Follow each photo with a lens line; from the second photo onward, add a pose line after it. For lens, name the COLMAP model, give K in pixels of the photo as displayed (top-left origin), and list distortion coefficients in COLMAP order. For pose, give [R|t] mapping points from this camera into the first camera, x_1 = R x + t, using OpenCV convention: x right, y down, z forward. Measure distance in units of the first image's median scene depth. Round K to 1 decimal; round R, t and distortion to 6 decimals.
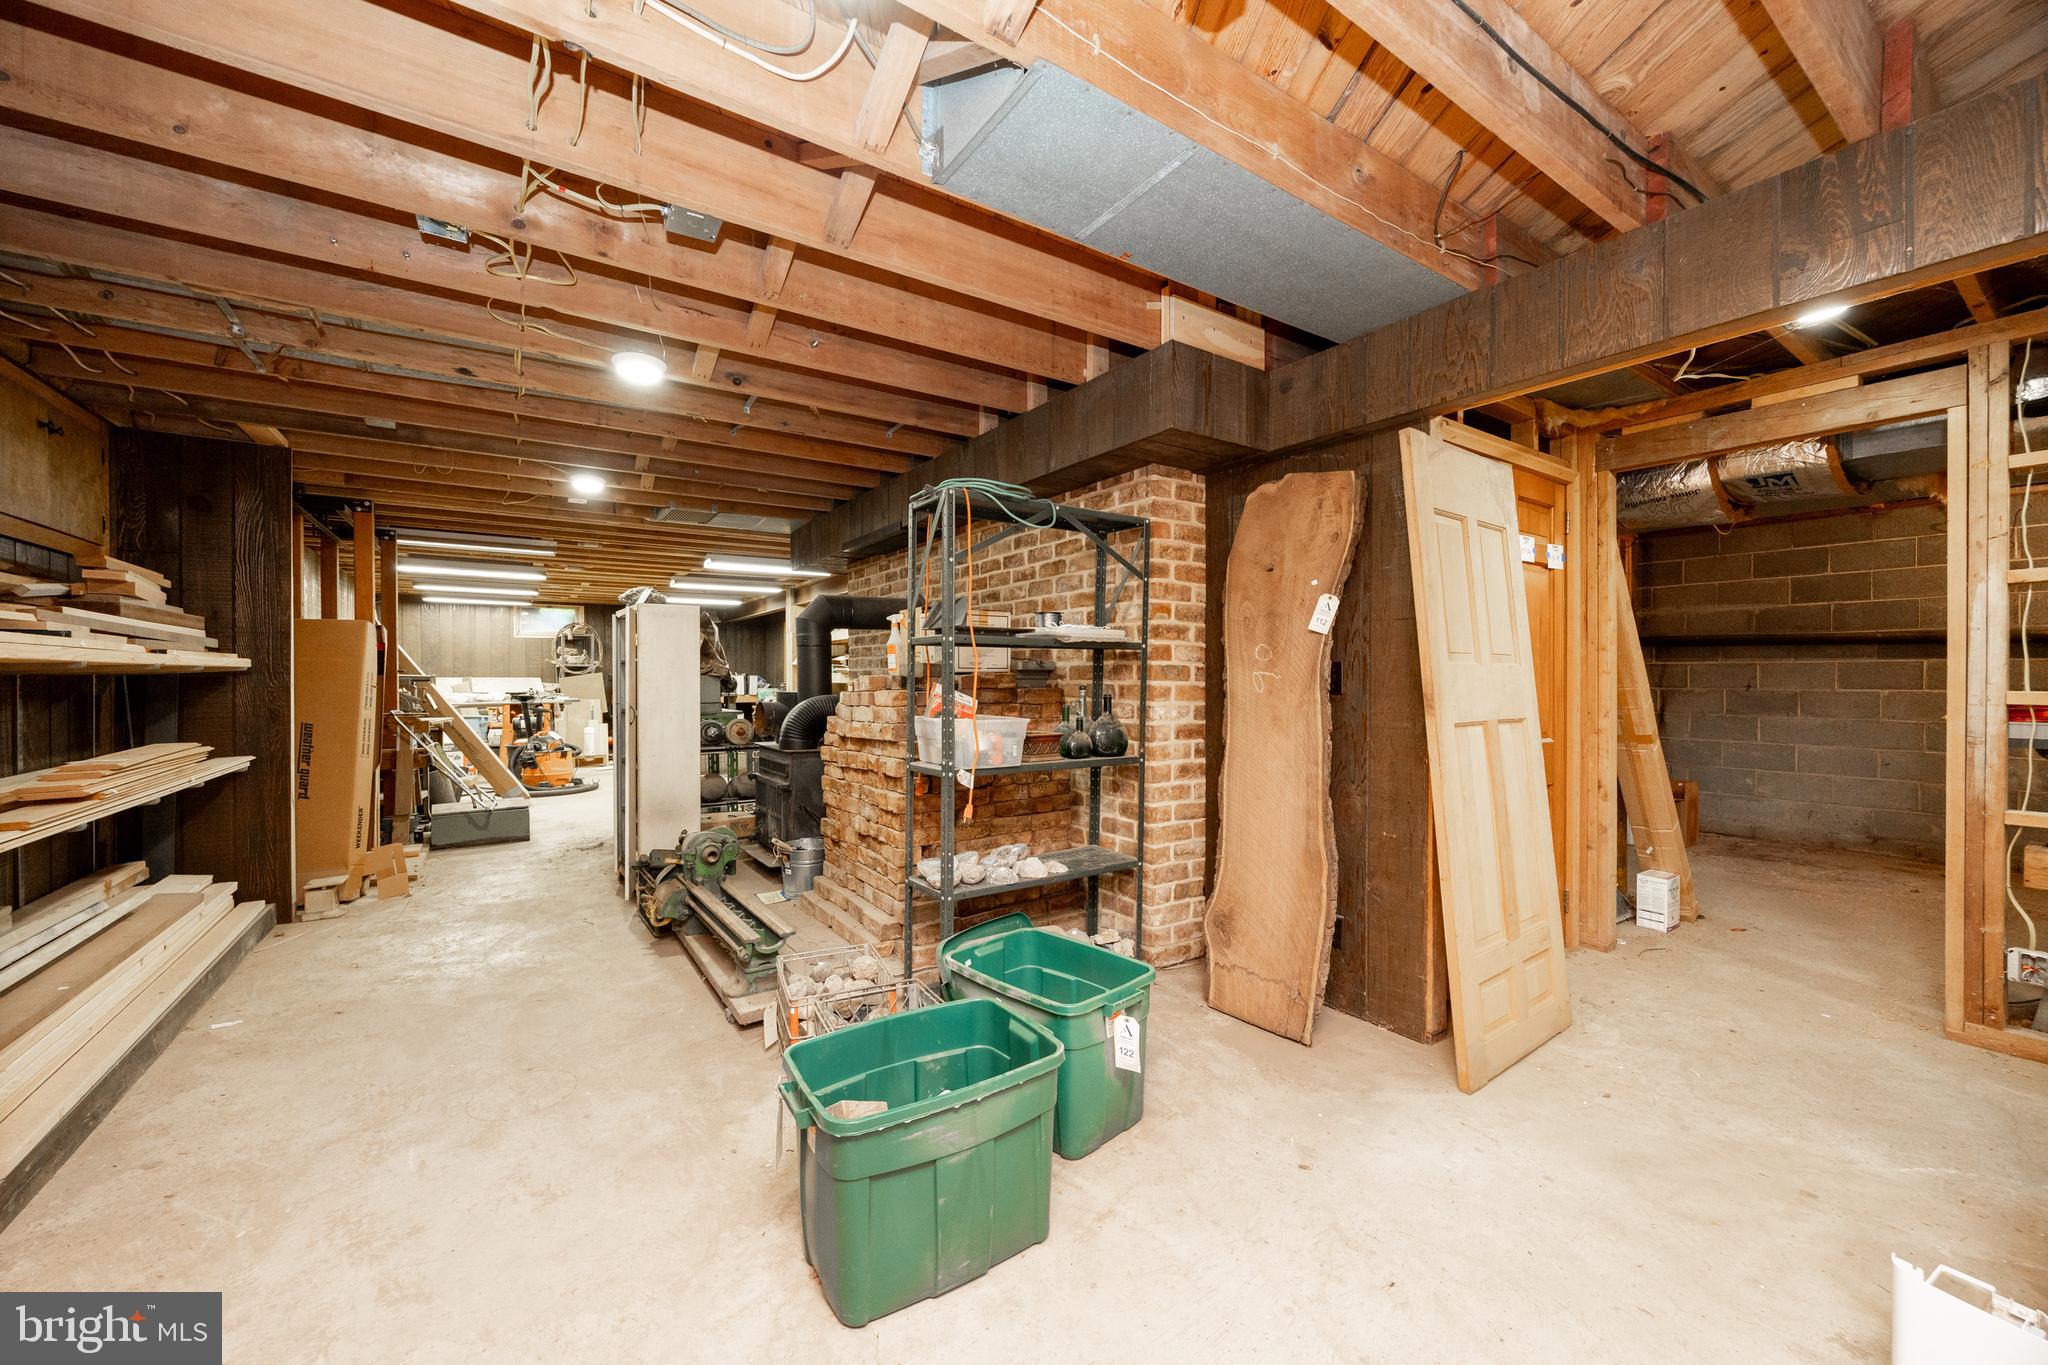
lens RADIAL K [[776.1, 0, 1026.8], [0, 776.1, 679.1], [0, 0, 1]] dist [0.002252, 0.000068]
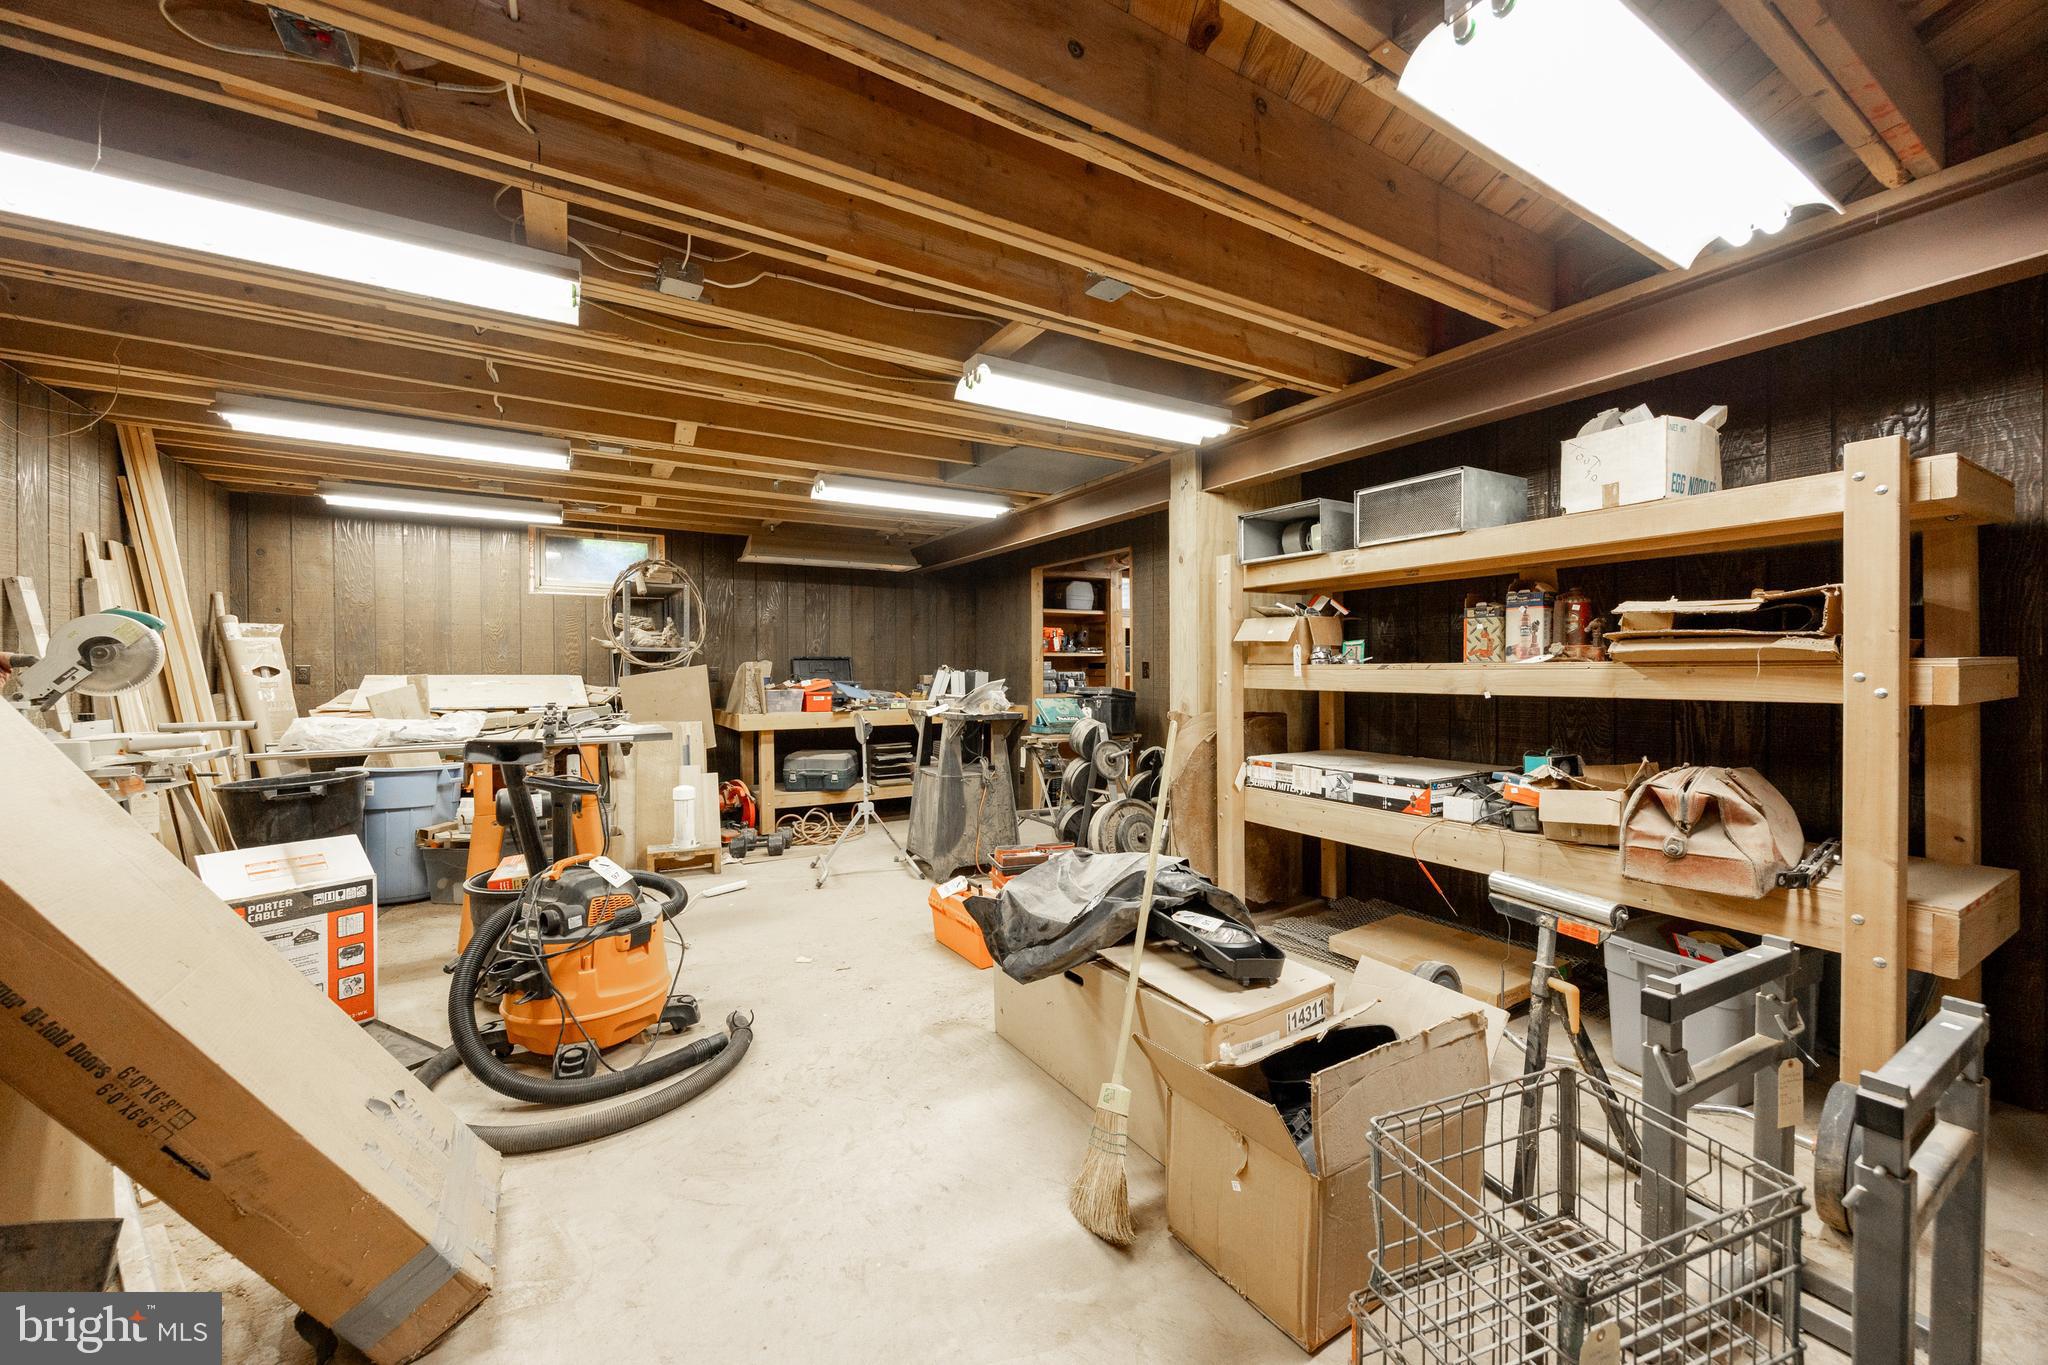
lens RADIAL K [[776.1, 0, 1022.3], [0, 776.1, 679.6], [0, 0, 1]] dist [0.002252, 0.000068]
pose [[0.998386, 0.000272, -0.056788, -0.314667], [0.000107, 0.999978, 0.006685, -0.002453], [0.056788, -0.006680, 0.998364, 0.517086]]
